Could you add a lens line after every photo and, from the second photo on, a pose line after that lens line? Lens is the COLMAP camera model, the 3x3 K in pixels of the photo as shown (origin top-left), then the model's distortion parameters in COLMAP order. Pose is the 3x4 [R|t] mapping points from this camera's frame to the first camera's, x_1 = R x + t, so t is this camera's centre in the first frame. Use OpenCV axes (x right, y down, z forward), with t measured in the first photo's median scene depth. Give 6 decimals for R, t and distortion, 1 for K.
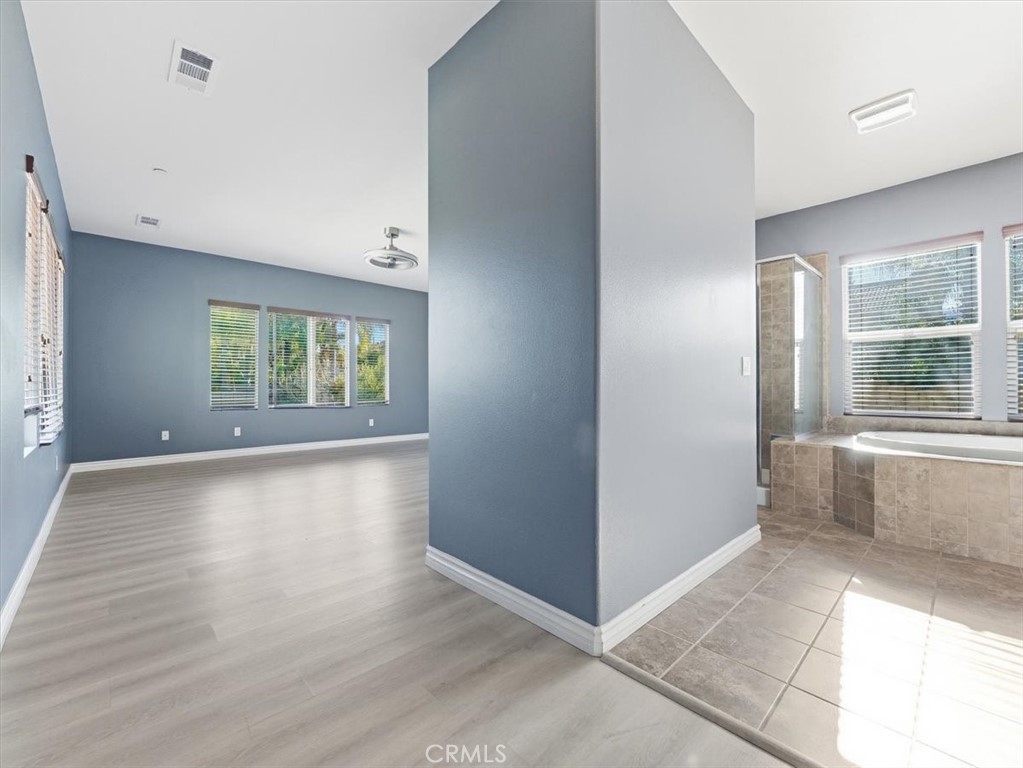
lens RADIAL K [[432.4, 0, 510.6], [0, 432.4, 389.0], [0, 0, 1]] dist [-0.006916, -0.000047]
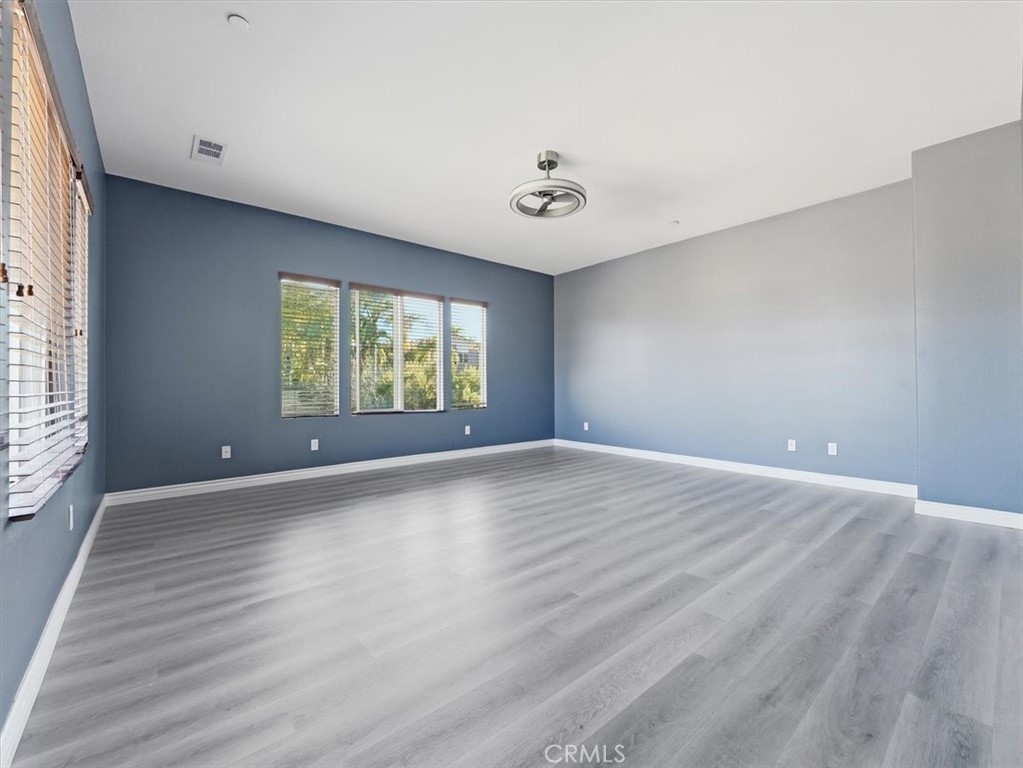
lens RADIAL K [[432.2, 0, 511.5], [0, 432.2, 384.0], [0, 0, 1]] dist [-0.009372, -0.000170]
pose [[0.998361, -0.005164, -0.056999, -0.290714], [0.004843, 0.999972, -0.005762, -0.003401], [0.057027, 0.005477, 0.998358, 0.310031]]
